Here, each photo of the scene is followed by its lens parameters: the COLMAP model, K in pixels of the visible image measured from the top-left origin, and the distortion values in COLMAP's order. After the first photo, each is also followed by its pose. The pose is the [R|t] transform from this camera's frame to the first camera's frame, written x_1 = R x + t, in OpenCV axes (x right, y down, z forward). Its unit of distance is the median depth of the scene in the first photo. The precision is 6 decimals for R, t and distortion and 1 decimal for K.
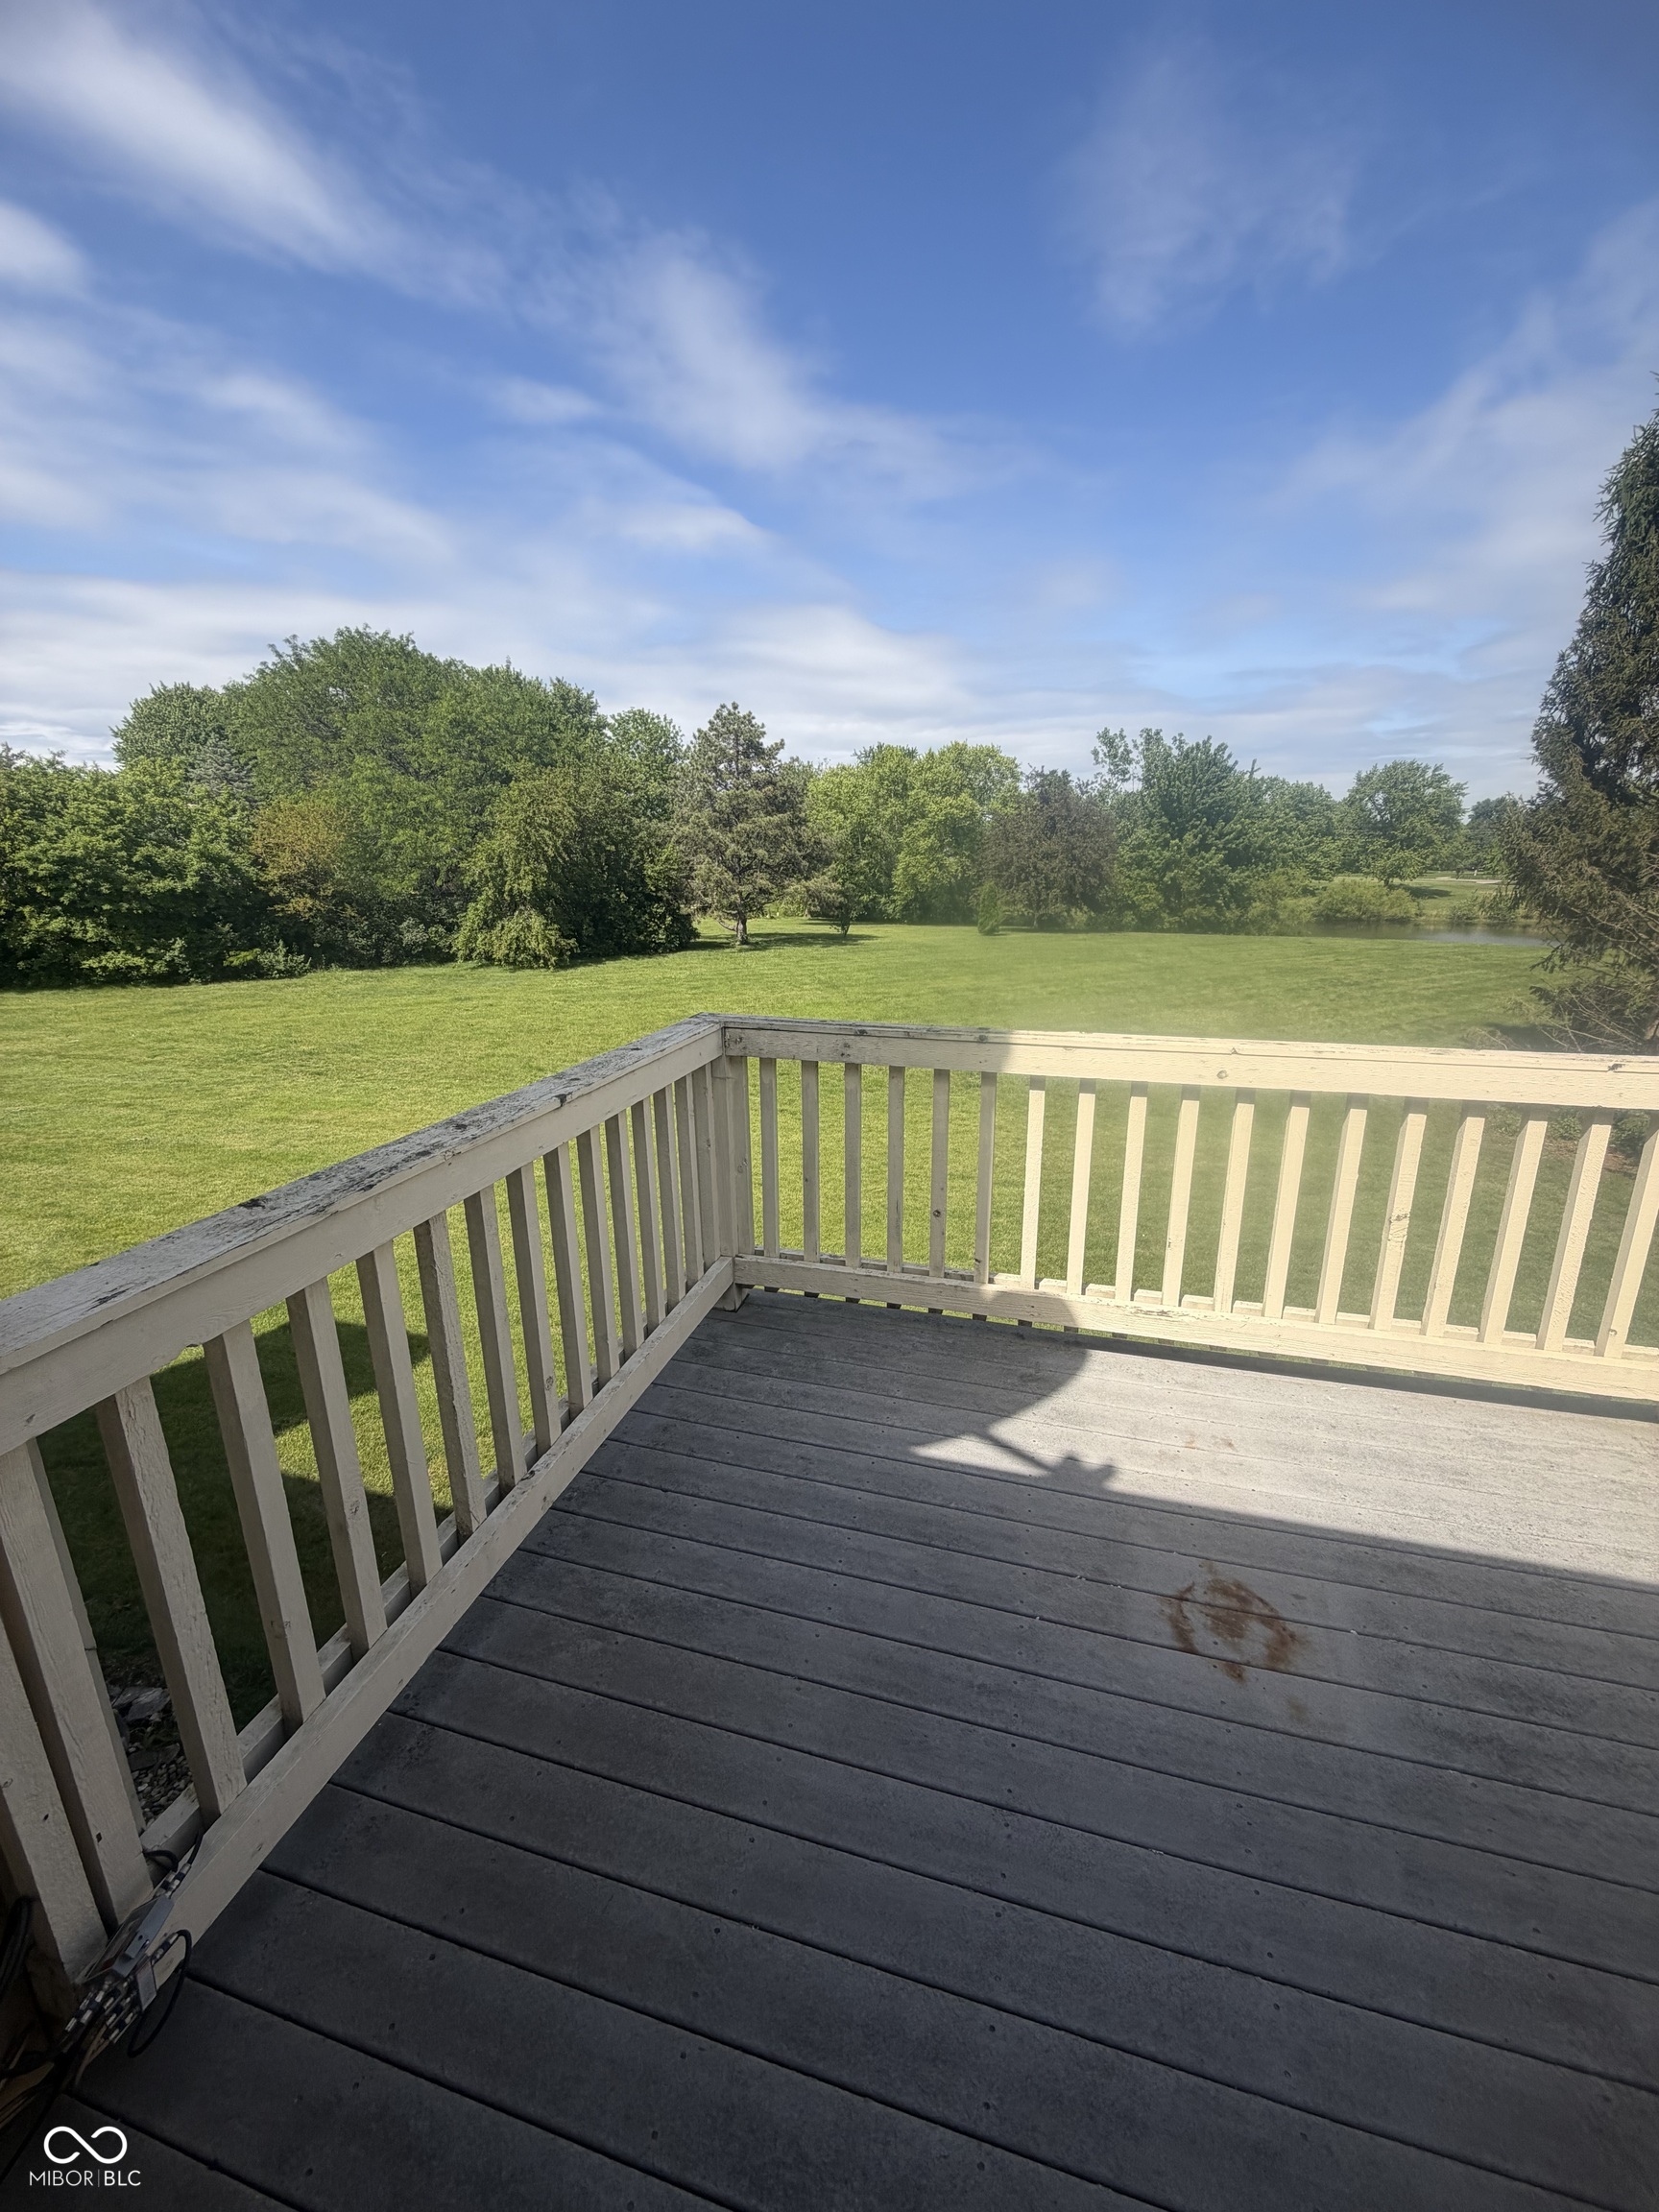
lens RADIAL K [[884.8, 0, 825.2], [0, 884.8, 1104.4], [0, 0, 1]] dist [0.001672, 0.000146]
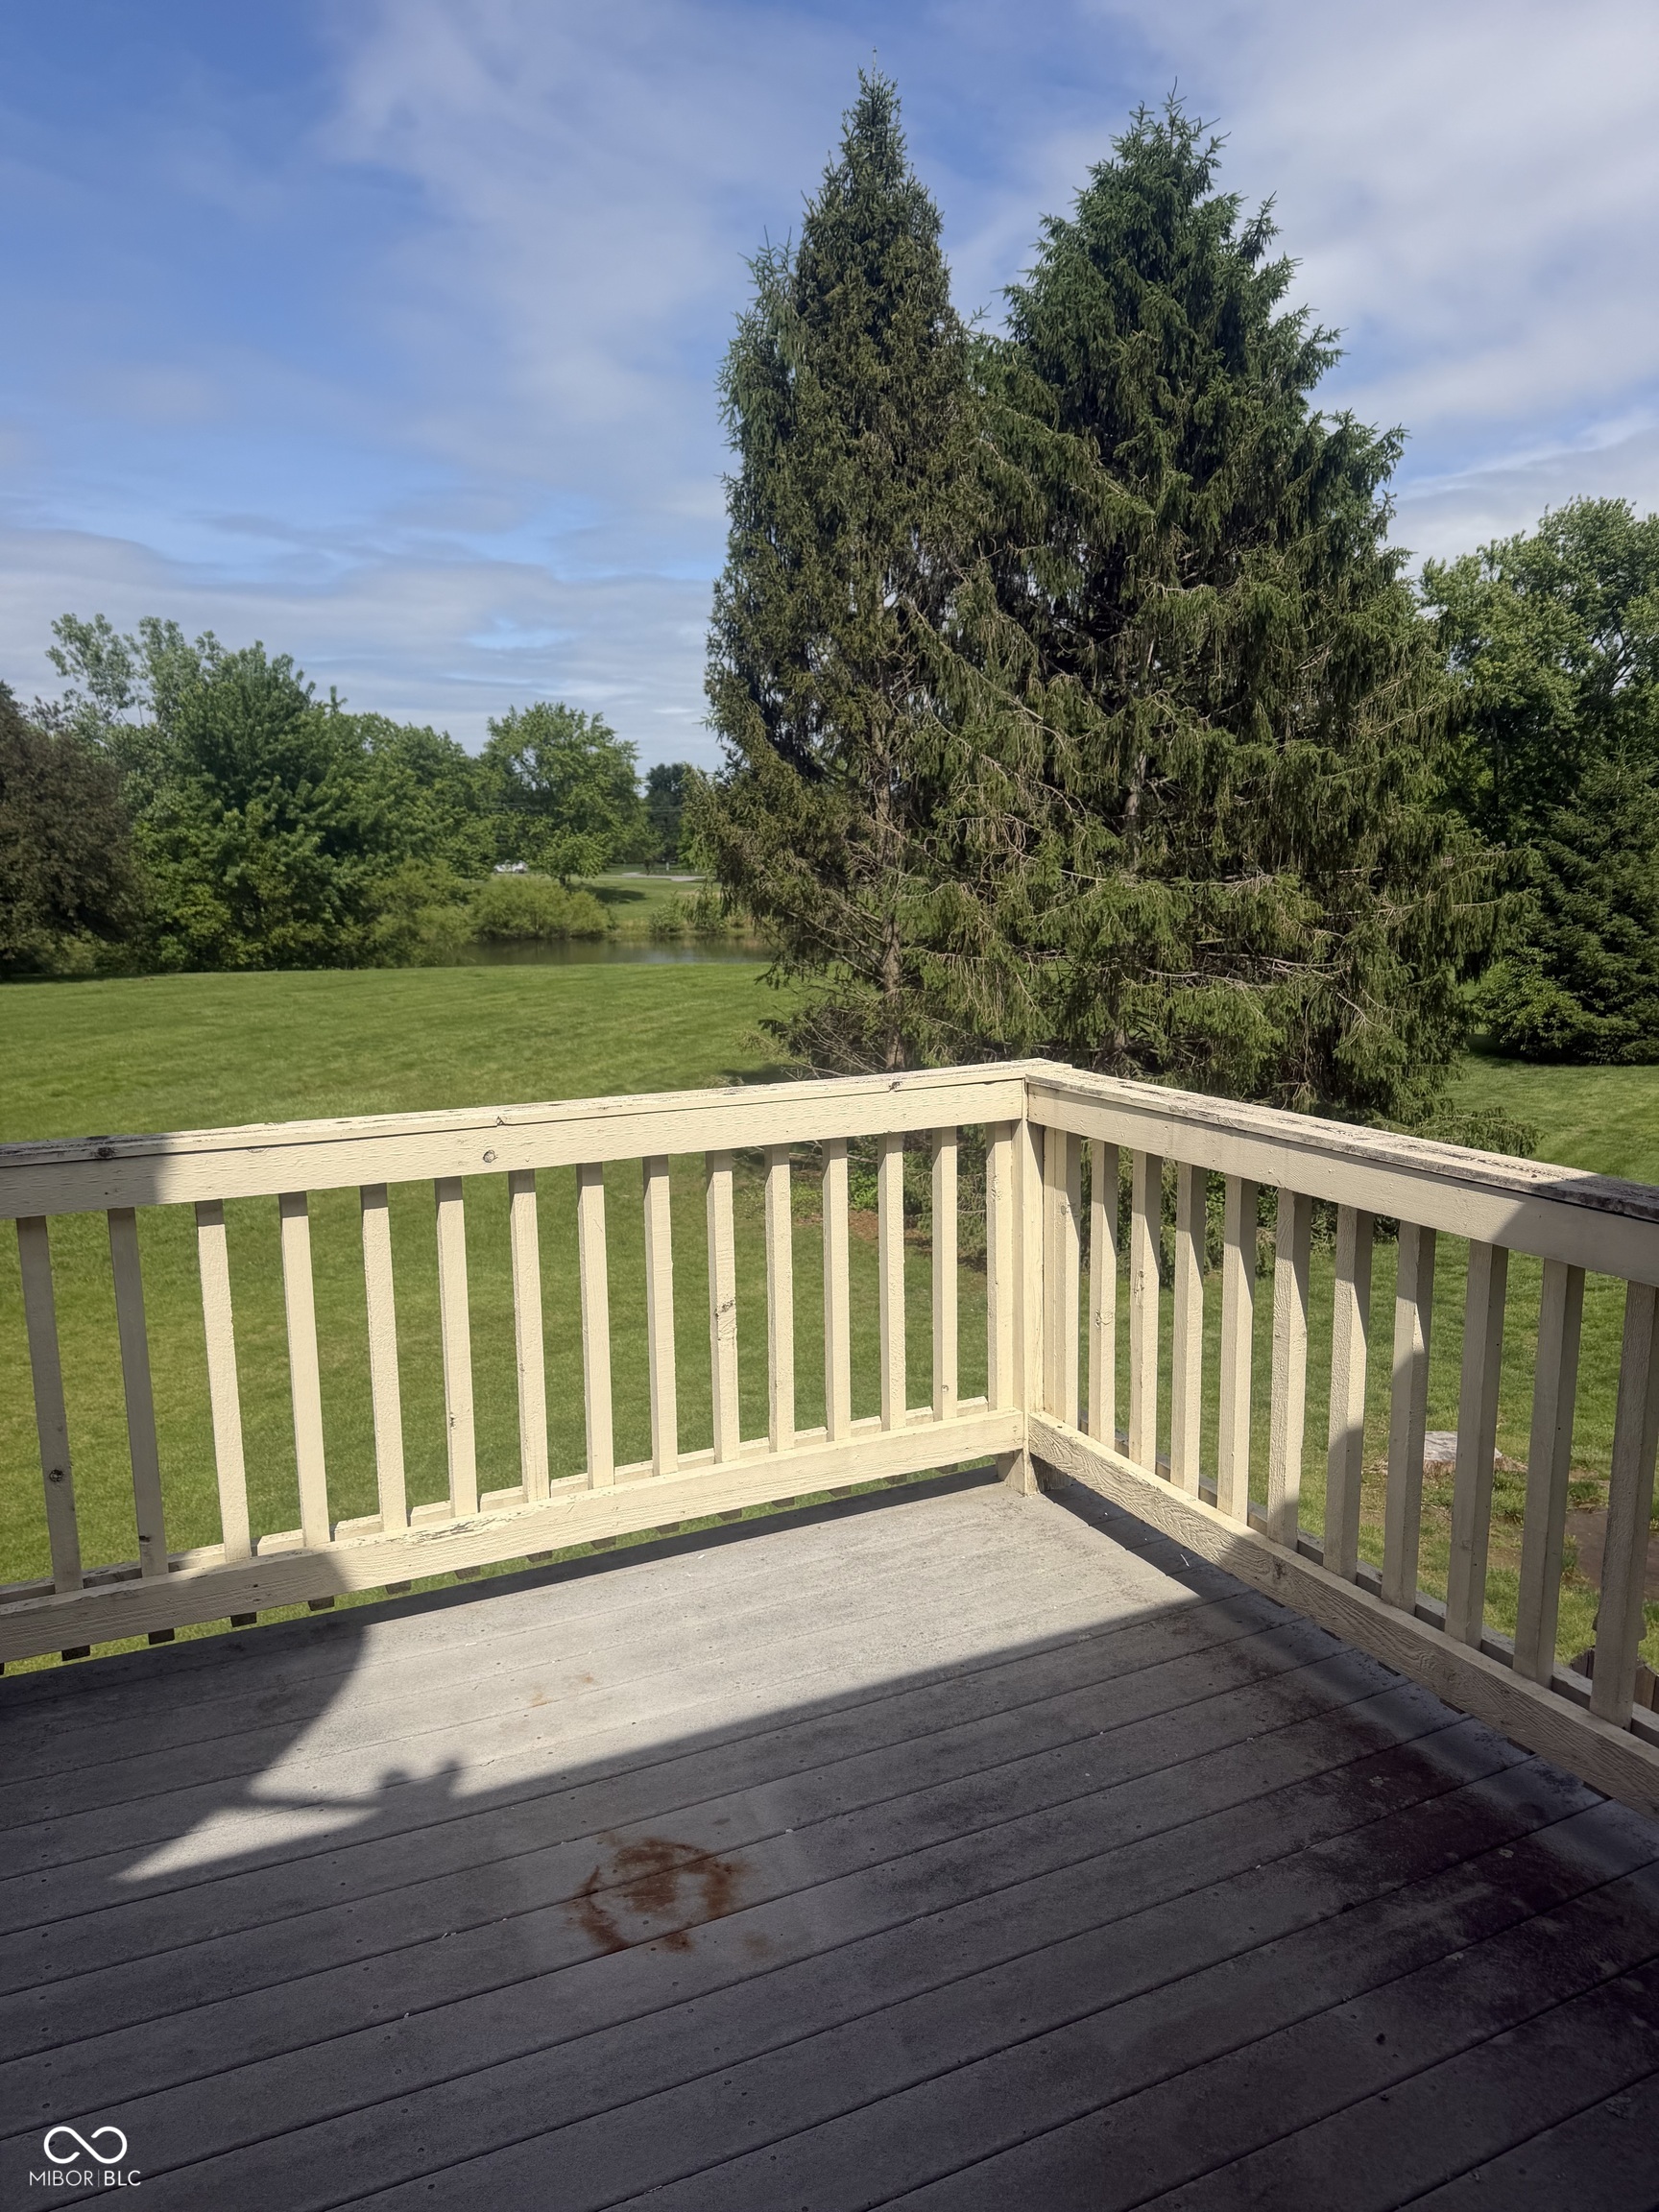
lens RADIAL K [[1589.5, 0, 855.0], [0, 1589.5, 1133.5], [0, 0, 1]] dist [0.057051, -0.071827]
pose [[0.738048, -0.120729, 0.663860, -0.153221], [0.180878, 0.983253, -0.022277, 0.026277], [-0.650053, 0.136519, 0.747525, -0.118977]]
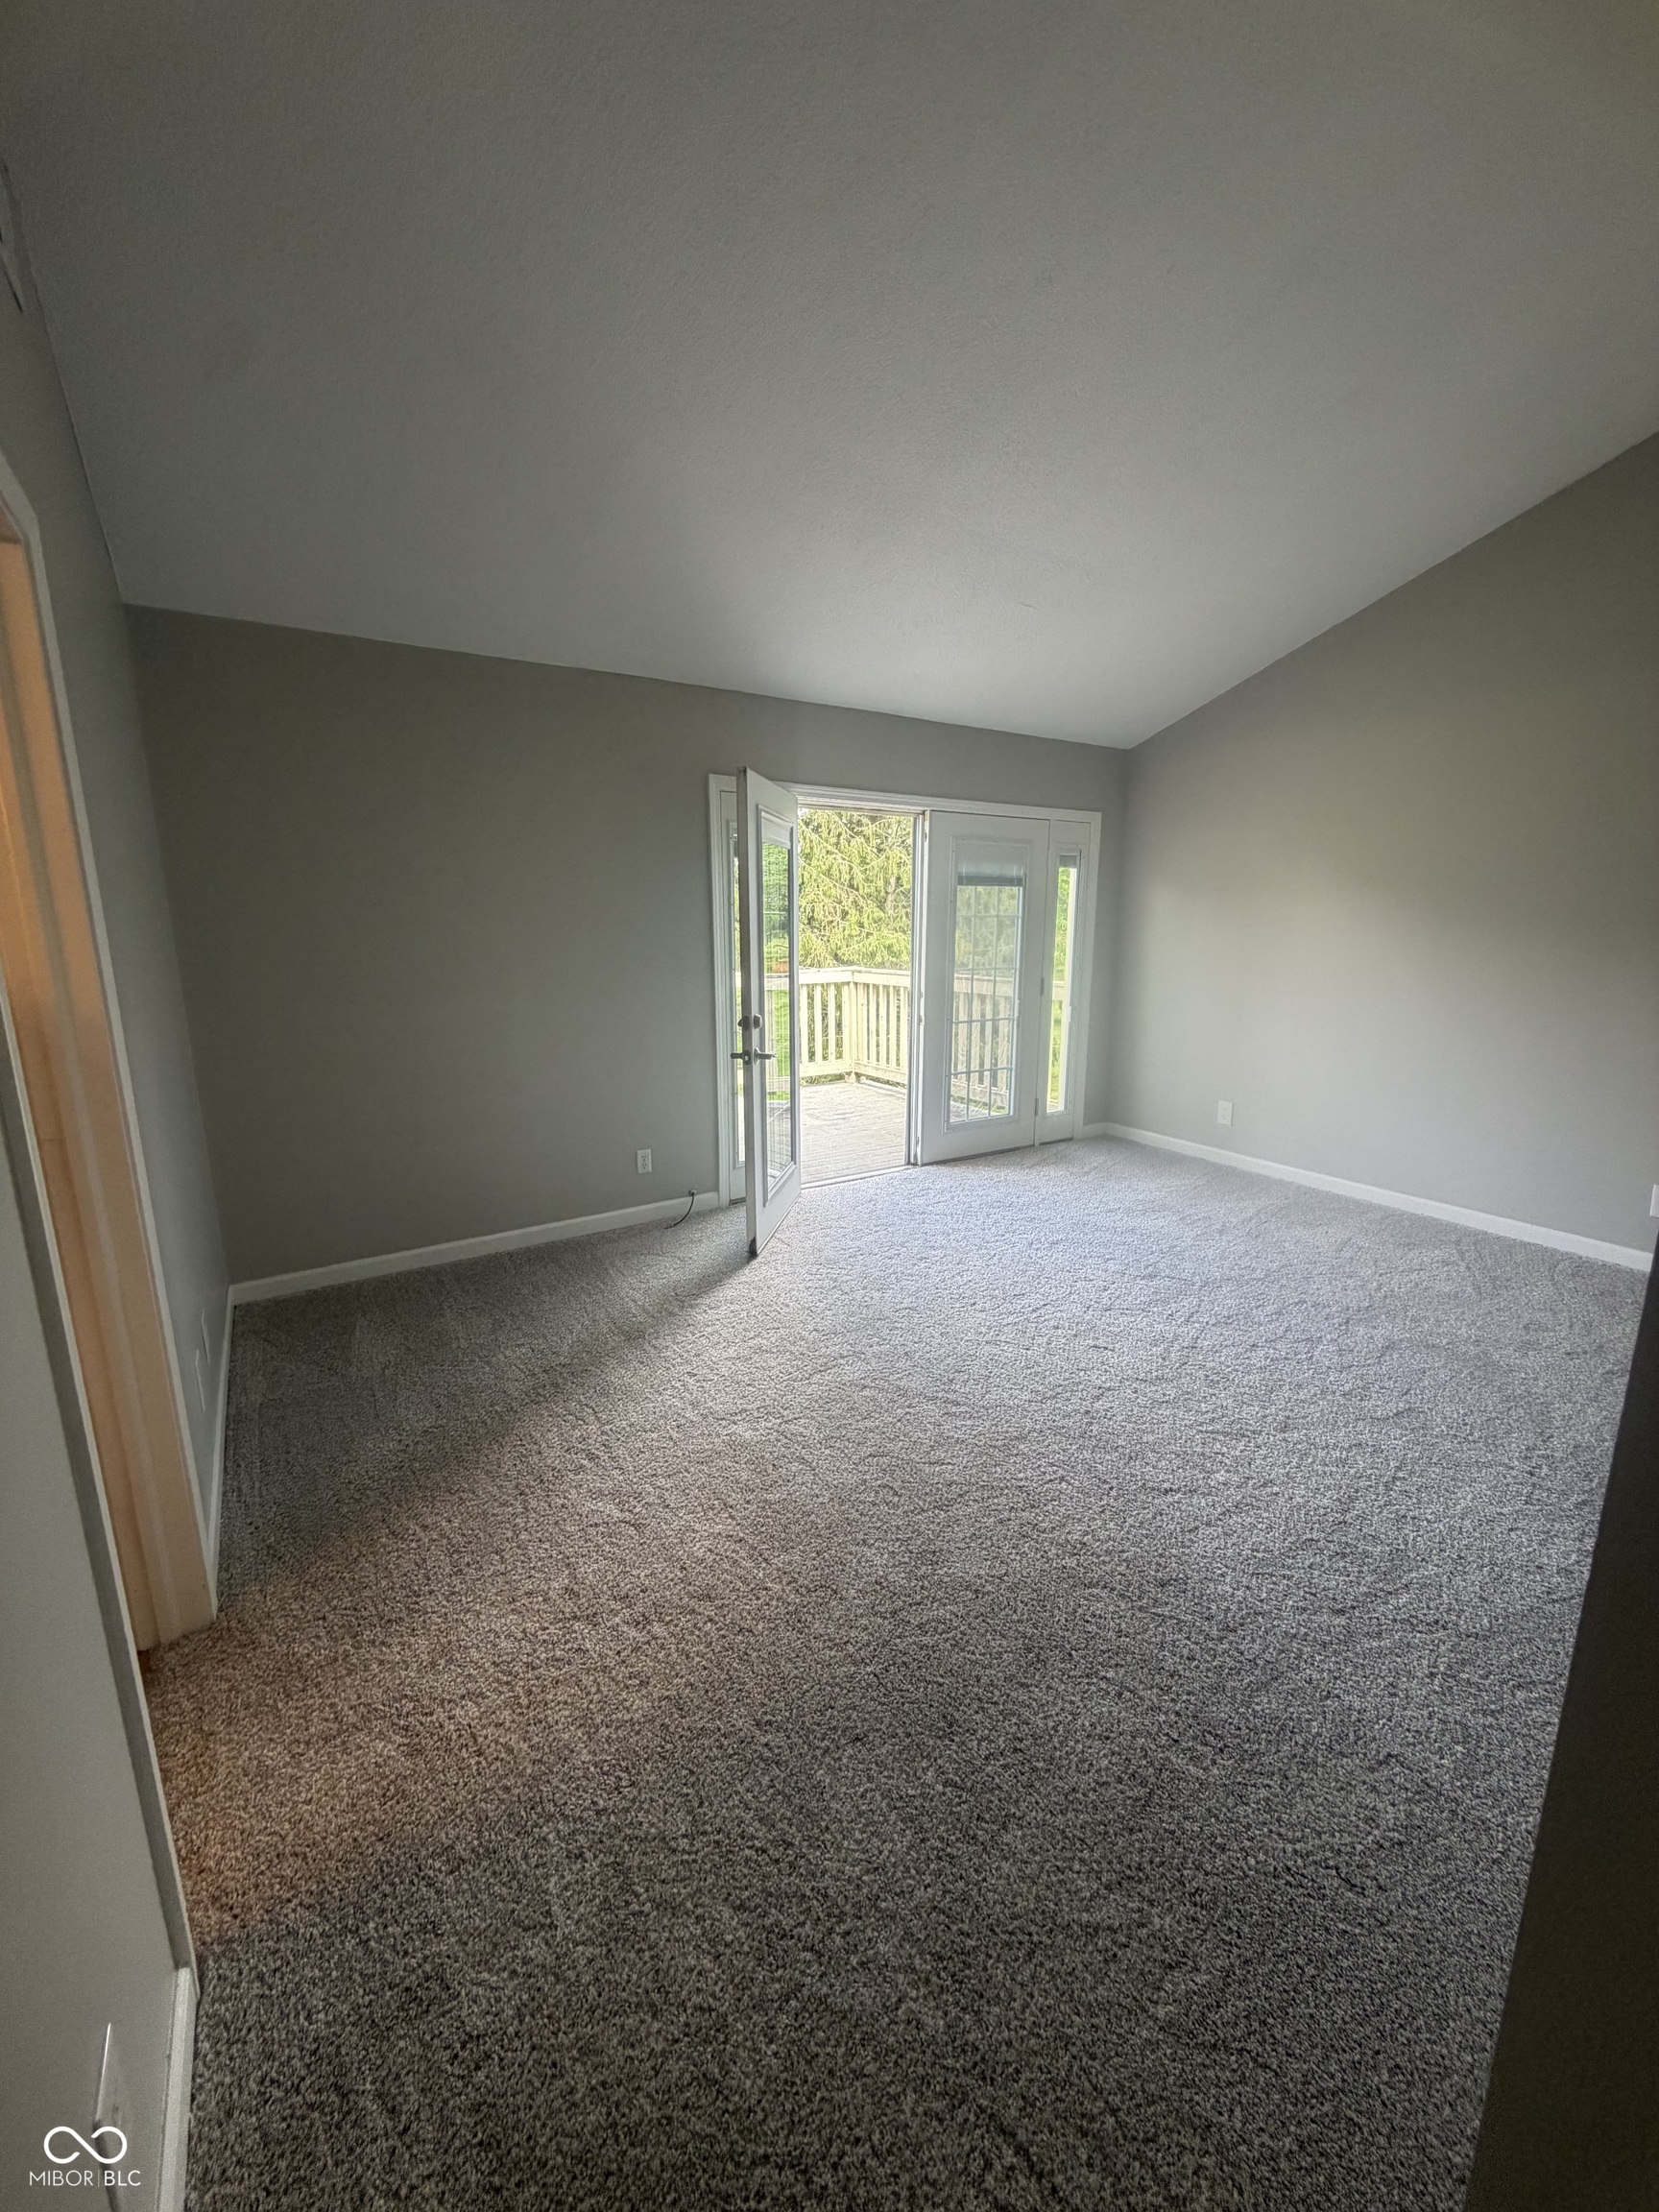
lens RADIAL K [[884.8, 0, 841.4], [0, 884.8, 1104.1], [0, 0, 1]] dist [0.001672, 0.000146]
pose [[0.659356, -0.150651, 0.736583, -1.312460], [0.198404, 0.979855, 0.022804, 0.322948], [-0.725180, 0.131105, 0.675963, -1.041151]]
